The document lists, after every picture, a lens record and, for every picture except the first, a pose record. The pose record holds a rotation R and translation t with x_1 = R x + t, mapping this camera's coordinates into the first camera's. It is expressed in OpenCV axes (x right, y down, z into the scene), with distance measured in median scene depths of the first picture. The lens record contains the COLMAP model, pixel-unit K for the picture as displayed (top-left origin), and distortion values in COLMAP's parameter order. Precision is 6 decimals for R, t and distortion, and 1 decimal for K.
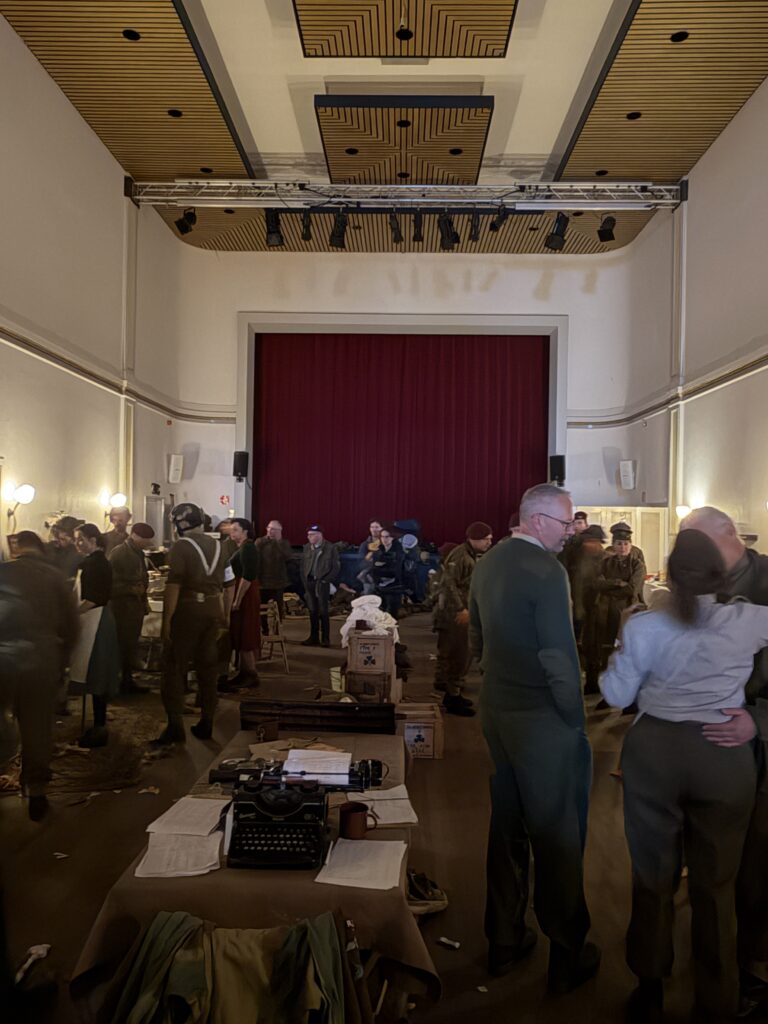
lens RADIAL K [[747.2, 0, 382.2], [0, 747.2, 516.1], [0, 0, 1]] dist [0.004772, -0.003595]
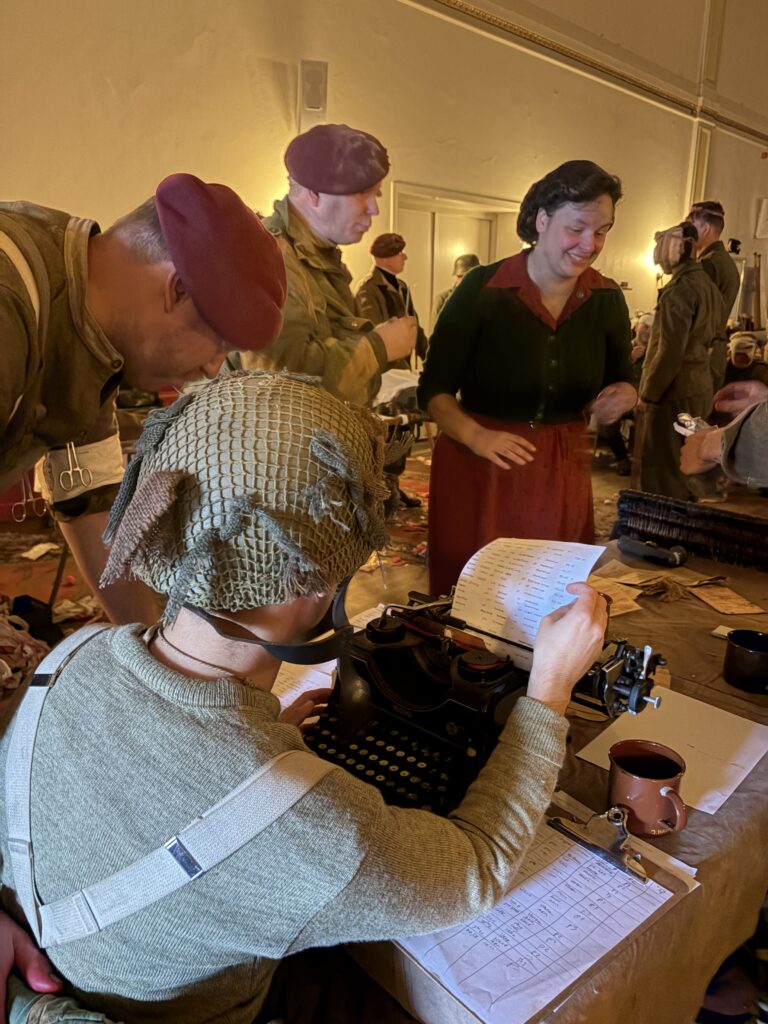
lens RADIAL K [[774.1, 0, 381.0], [0, 774.1, 505.3], [0, 0, 1]] dist [0.046860, -0.048081]
pose [[0.726989, 0.166660, -0.666117, 0.026476], [0.002232, 0.969519, 0.245006, 0.029151], [0.686646, -0.179604, 0.704457, 0.119566]]
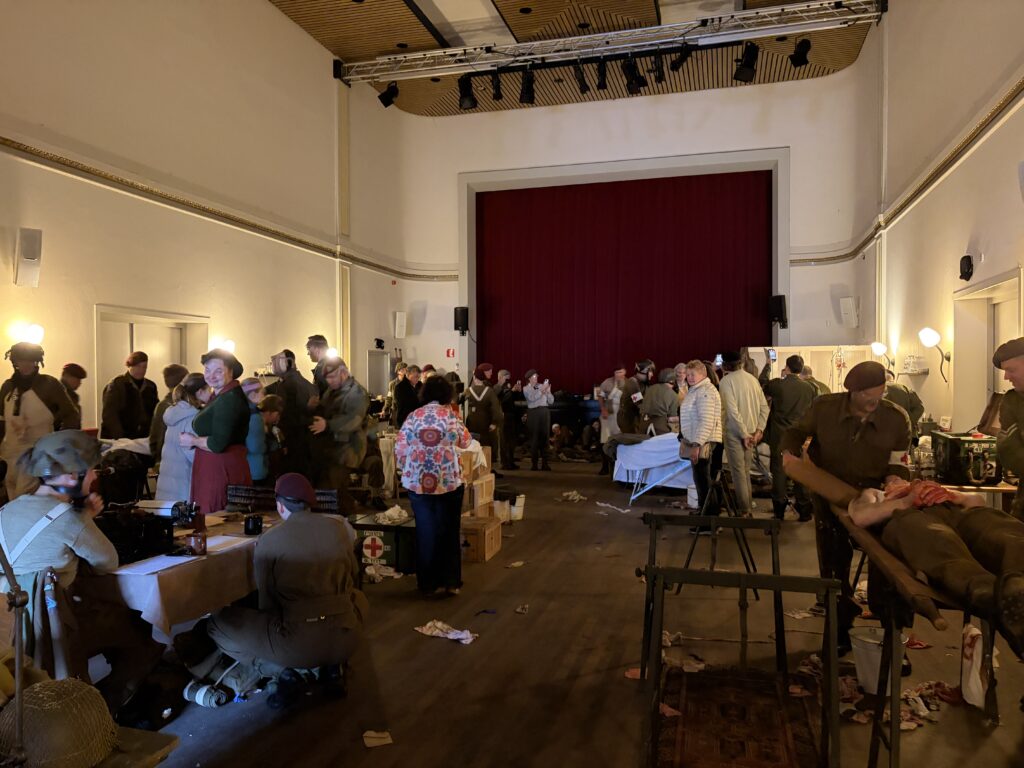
lens RADIAL K [[774.1, 0, 506.5], [0, 774.1, 379.0], [0, 0, 1]] dist [0.046860, -0.048081]
pose [[0.968316, -0.019944, -0.248929, 0.174597], [0.020600, 0.999788, 0.000032, 0.020401], [0.248876, -0.005159, 0.968522, -0.051477]]
